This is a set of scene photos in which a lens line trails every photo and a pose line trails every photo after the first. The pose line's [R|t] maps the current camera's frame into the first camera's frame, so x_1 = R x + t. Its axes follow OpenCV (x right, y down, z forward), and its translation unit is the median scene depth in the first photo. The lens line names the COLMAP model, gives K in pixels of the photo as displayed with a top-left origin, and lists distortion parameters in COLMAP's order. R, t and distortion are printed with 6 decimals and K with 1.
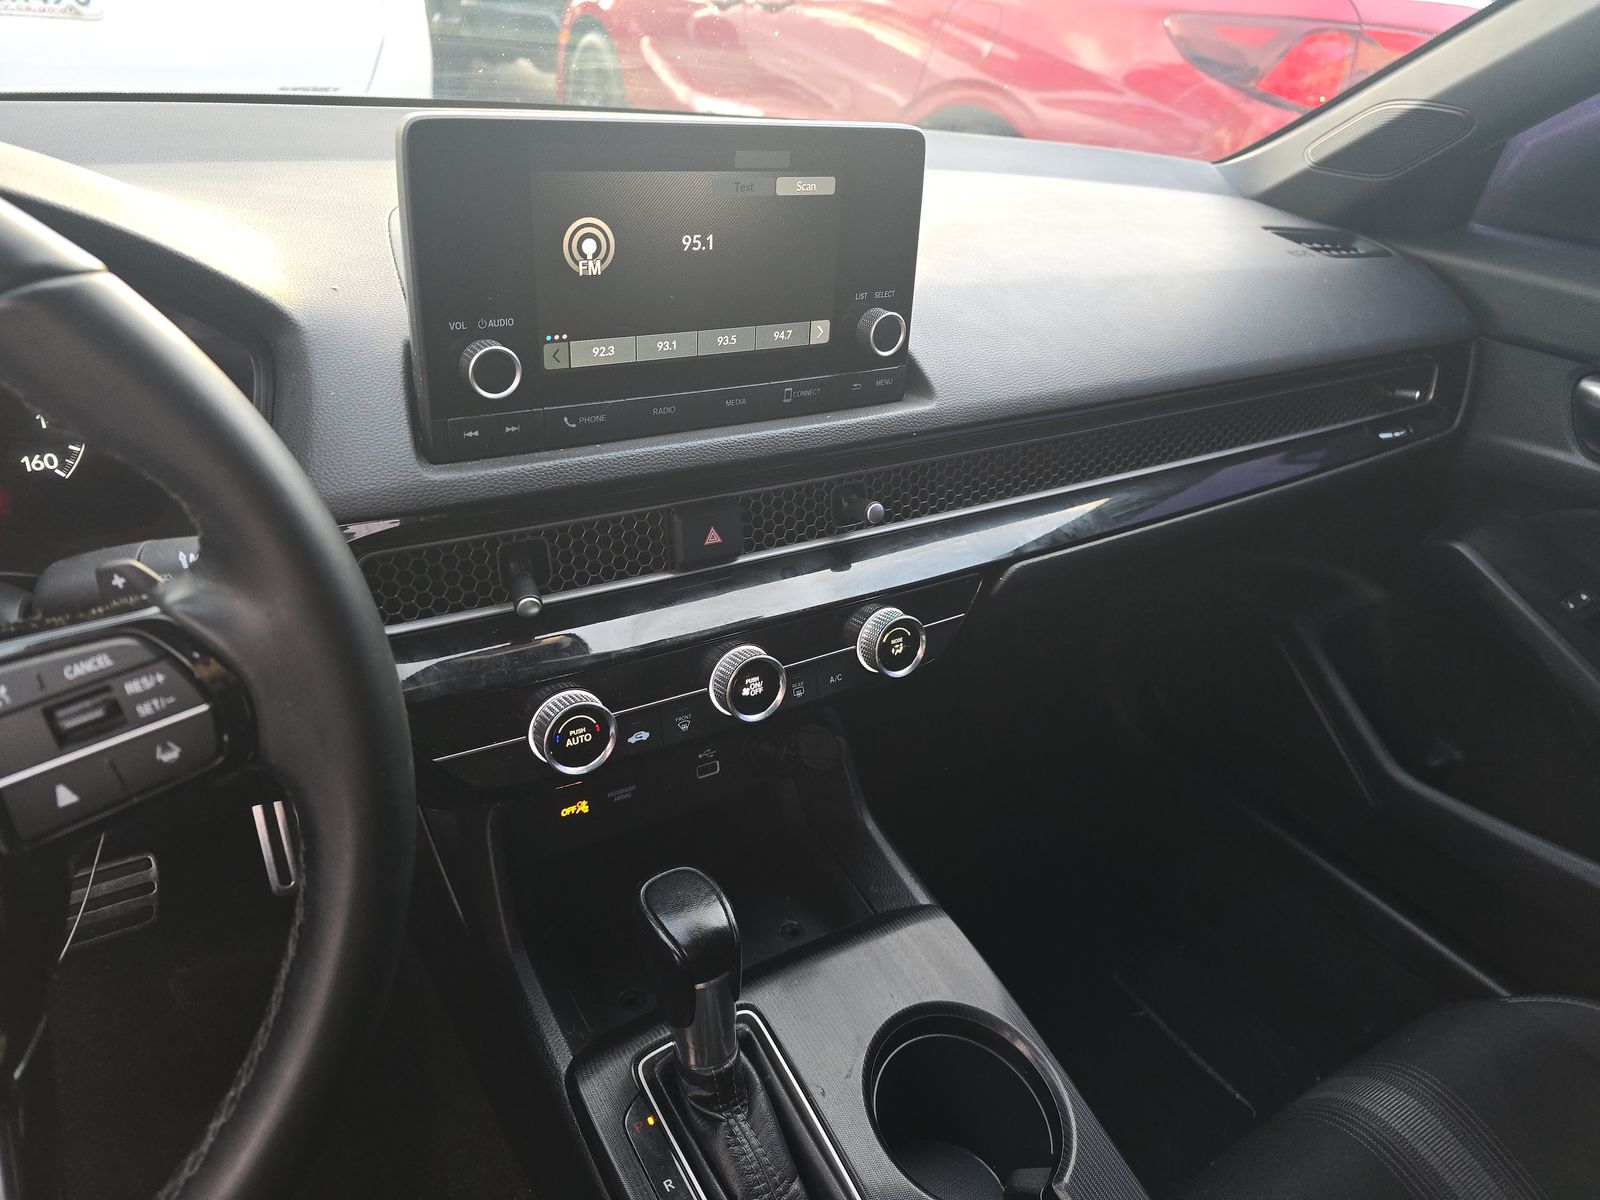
lens RADIAL K [[1039.4, 0, 800.0], [0, 1039.4, 600.0], [0, 0, 1]] dist [0.007465, -0.001551]
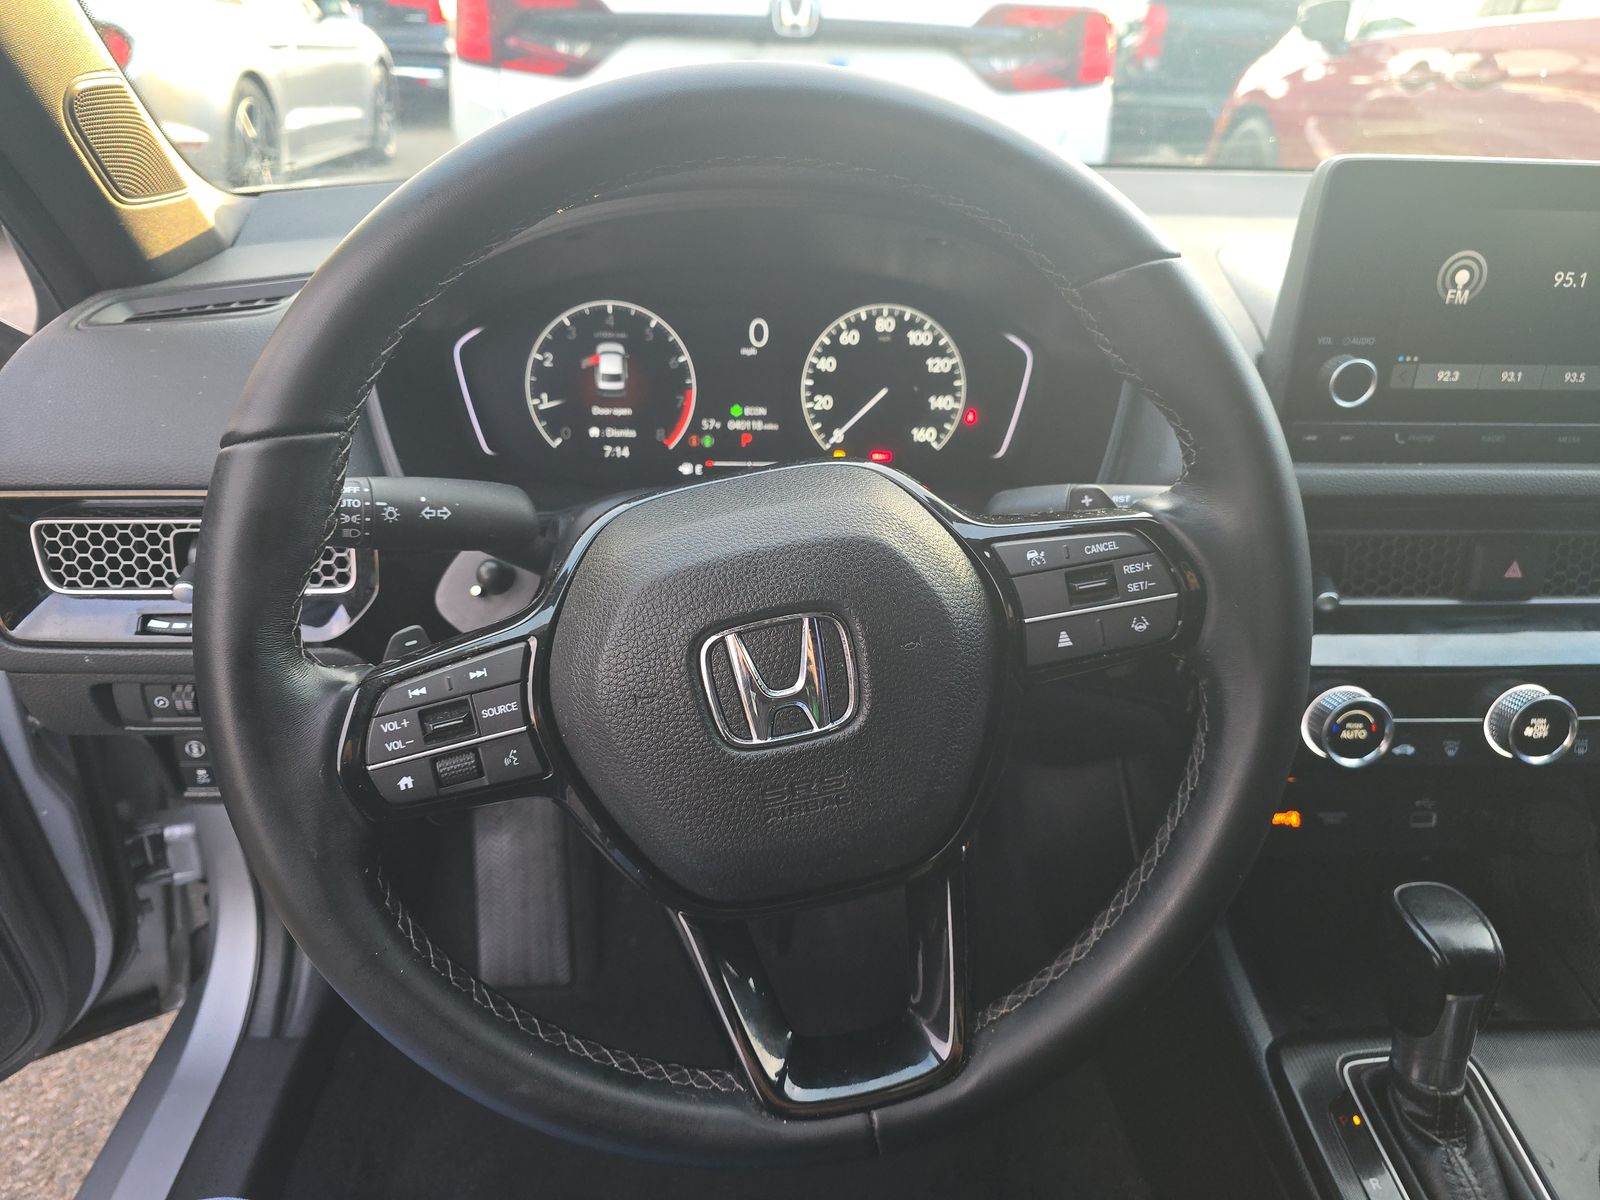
lens RADIAL K [[1063.2, 0, 800.0], [0, 1063.2, 600.0], [0, 0, 1]] dist [0.000484, -0.026429]
pose [[0.867547, 0.160624, -0.470704, -0.214338], [-0.198478, 0.979598, -0.031532, 0.145815], [0.456035, 0.120780, 0.881728, -0.216141]]
